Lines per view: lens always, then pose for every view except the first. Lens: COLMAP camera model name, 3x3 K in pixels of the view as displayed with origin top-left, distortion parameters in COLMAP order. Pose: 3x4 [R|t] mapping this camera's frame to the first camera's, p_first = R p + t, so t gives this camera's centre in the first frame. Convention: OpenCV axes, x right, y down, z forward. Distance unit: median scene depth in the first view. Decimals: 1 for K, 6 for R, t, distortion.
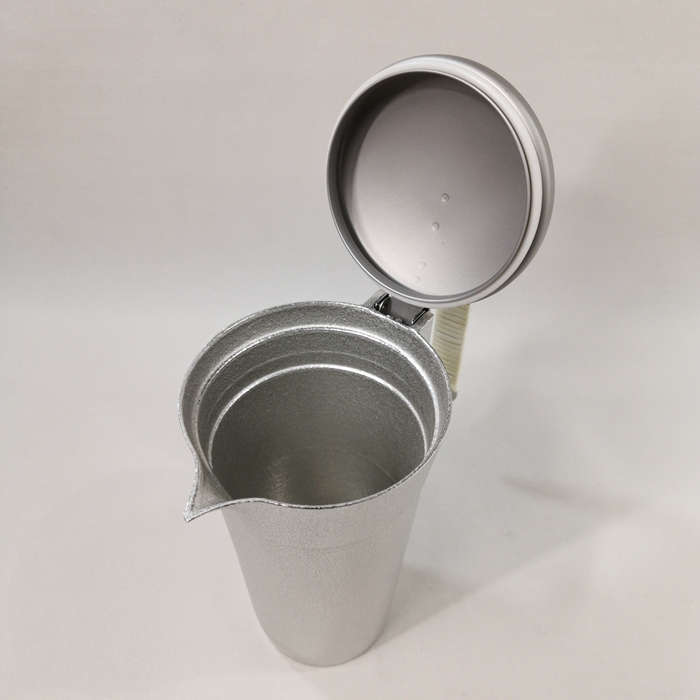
lens RADIAL K [[729.8, 0, 347.1], [0, 729.8, 349.3], [0, 0, 1]] dist [0.022747, 0.000000]
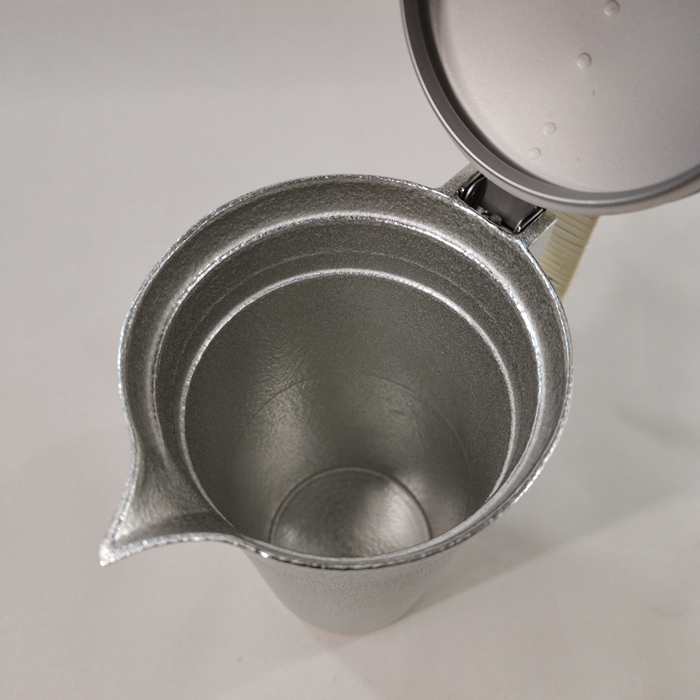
lens RADIAL K [[729.8, 0, 356.4], [0, 729.8, 351.4], [0, 0, 1]] dist [0.022747, 0.000000]
pose [[0.993130, 0.099858, -0.061001, 0.002894], [-0.081903, 0.965518, 0.247117, -0.074187], [0.083574, -0.240423, 0.967064, 0.369266]]
